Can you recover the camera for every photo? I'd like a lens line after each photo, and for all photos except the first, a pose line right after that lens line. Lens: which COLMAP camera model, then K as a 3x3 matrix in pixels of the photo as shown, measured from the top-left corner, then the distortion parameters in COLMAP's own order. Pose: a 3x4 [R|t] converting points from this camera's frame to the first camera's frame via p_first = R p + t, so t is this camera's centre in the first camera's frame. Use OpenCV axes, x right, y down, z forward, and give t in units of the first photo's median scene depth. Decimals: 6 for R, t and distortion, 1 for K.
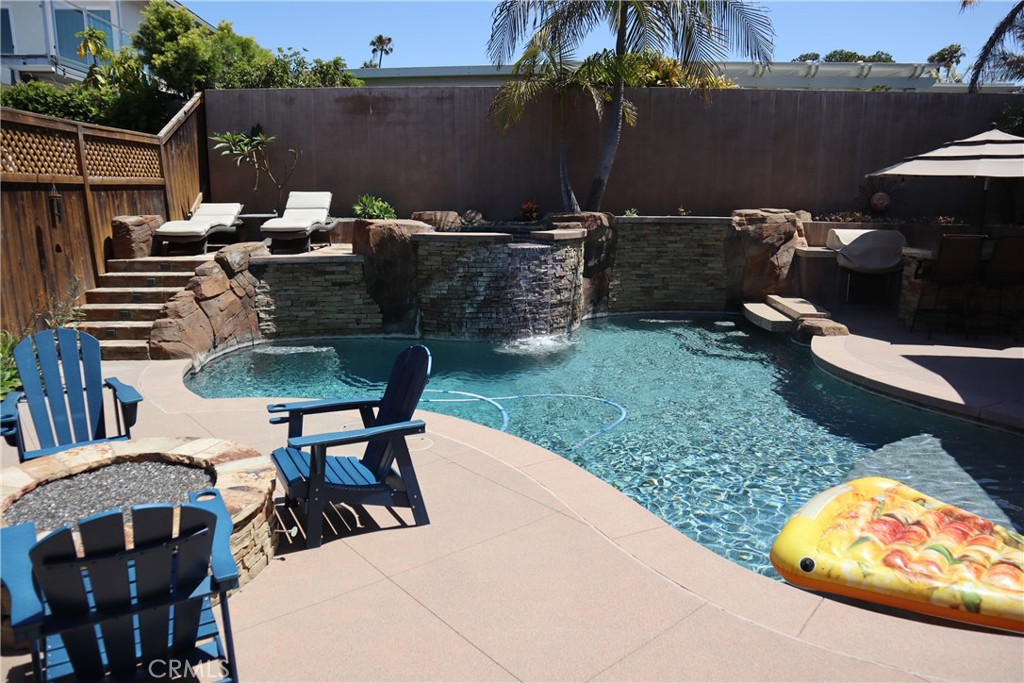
lens RADIAL K [[712.4, 0, 512.0], [0, 712.4, 341.5], [0, 0, 1]] dist [-0.125946, 0.079872]
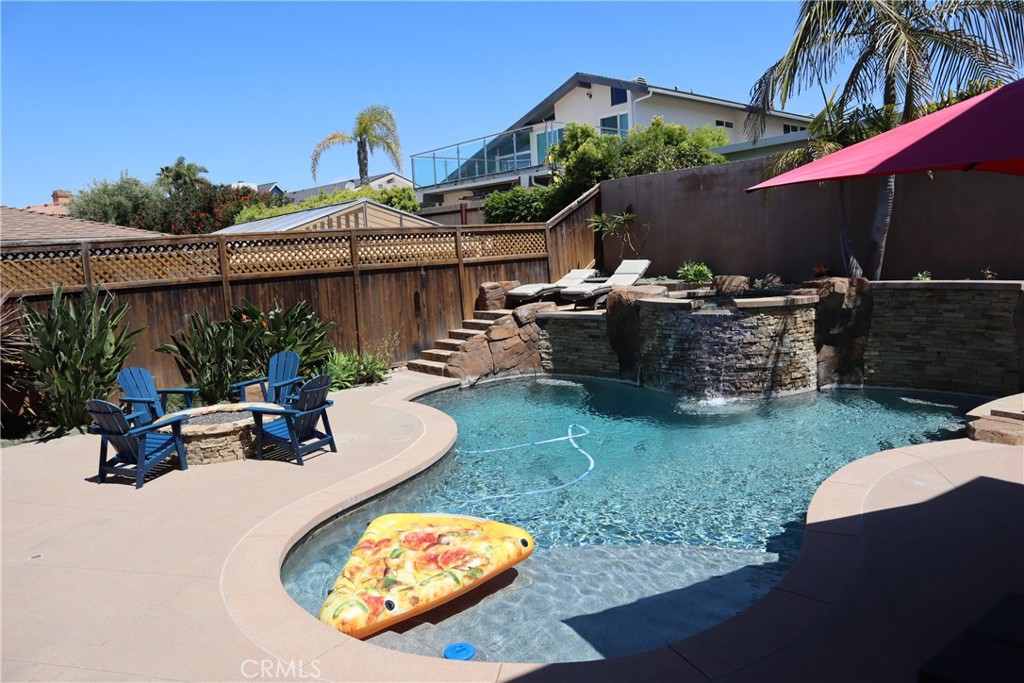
lens RADIAL K [[707.5, 0, 511.8], [0, 707.5, 357.0], [0, 0, 1]] dist [-0.145887, 0.083863]
pose [[0.587327, 0.083927, -0.804987, 0.684939], [-0.107448, 0.993891, 0.025226, -0.058843], [0.802186, 0.071678, 0.592756, 0.119153]]
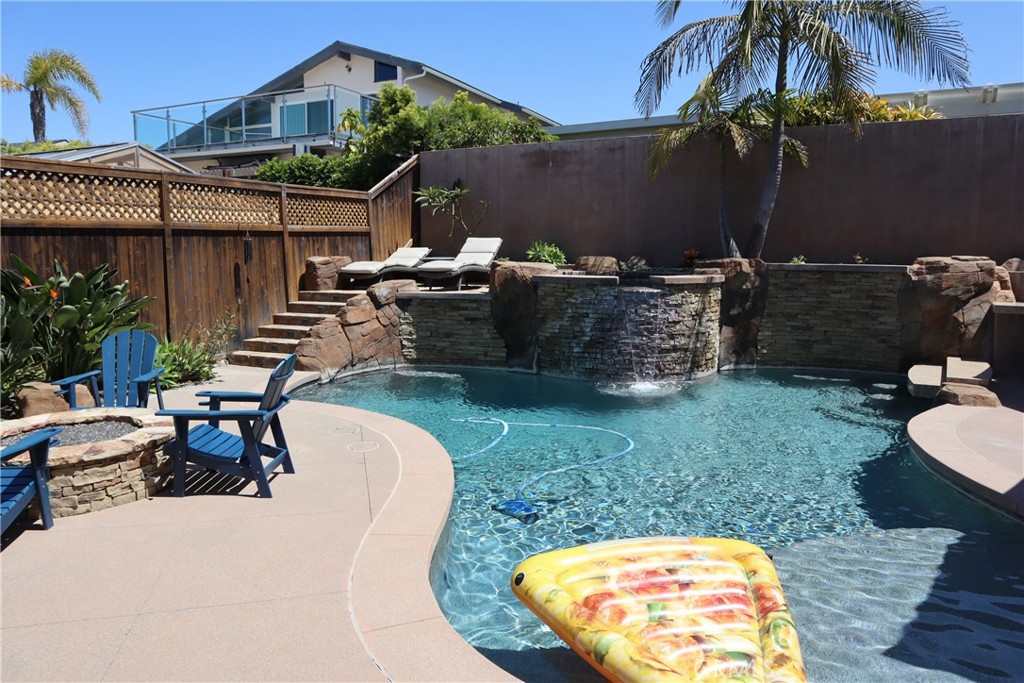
lens RADIAL K [[707.5, 0, 511.8], [0, 707.5, 357.0], [0, 0, 1]] dist [-0.145887, 0.083863]
pose [[0.891162, 0.063505, -0.449219, 0.305850], [-0.086423, 0.995786, -0.030675, 0.006154], [0.445378, 0.066160, 0.892895, 0.039744]]
